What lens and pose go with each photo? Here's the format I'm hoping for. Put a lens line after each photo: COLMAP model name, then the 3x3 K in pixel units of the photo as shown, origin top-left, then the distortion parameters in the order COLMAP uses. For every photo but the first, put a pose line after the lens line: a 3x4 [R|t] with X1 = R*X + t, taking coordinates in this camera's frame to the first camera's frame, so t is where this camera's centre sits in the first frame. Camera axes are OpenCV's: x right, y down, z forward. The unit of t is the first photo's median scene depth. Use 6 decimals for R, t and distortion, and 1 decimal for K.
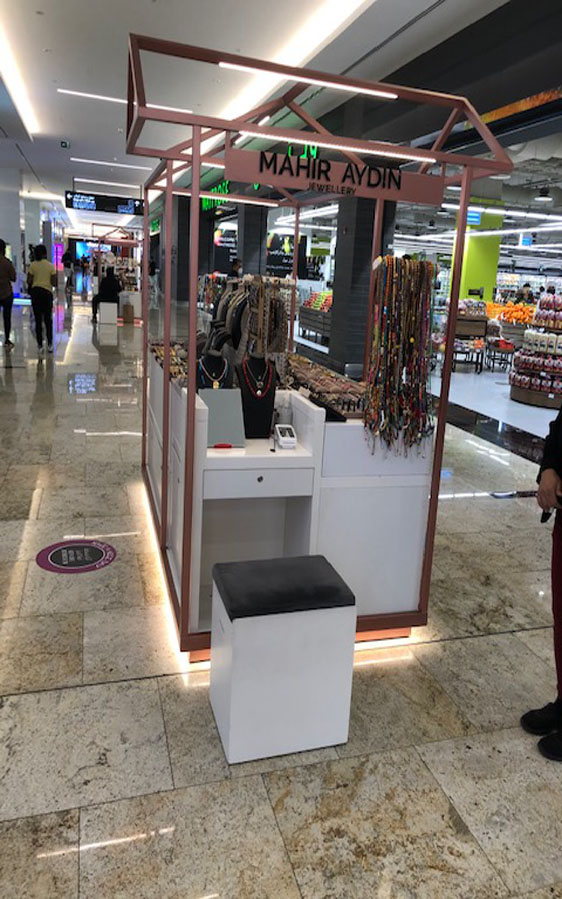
lens RADIAL K [[761.3, 0, 281.0], [0, 761.3, 449.5], [0, 0, 1]] dist [0.031256, -0.000655]
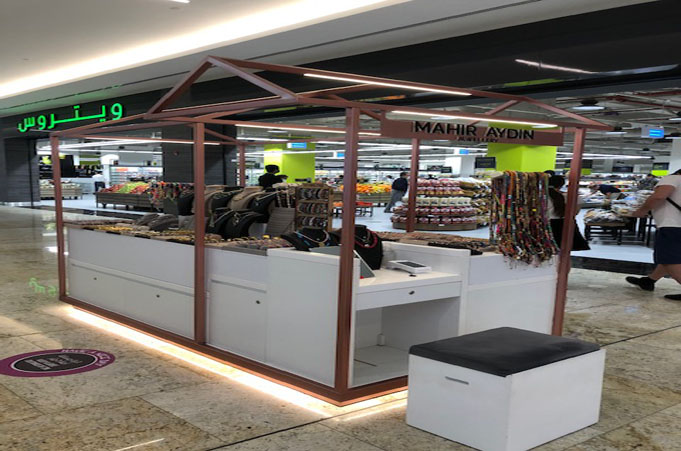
lens RADIAL K [[374.4, 0, 340.4], [0, 374.4, 216.7], [0, 0, 1]] dist [-0.000327, 0.000597]
pose [[0.894505, -0.124620, 0.429337, -0.466194], [0.168312, 0.983577, -0.065177, -0.095034], [-0.414163, 0.130564, 0.900790, 0.201301]]
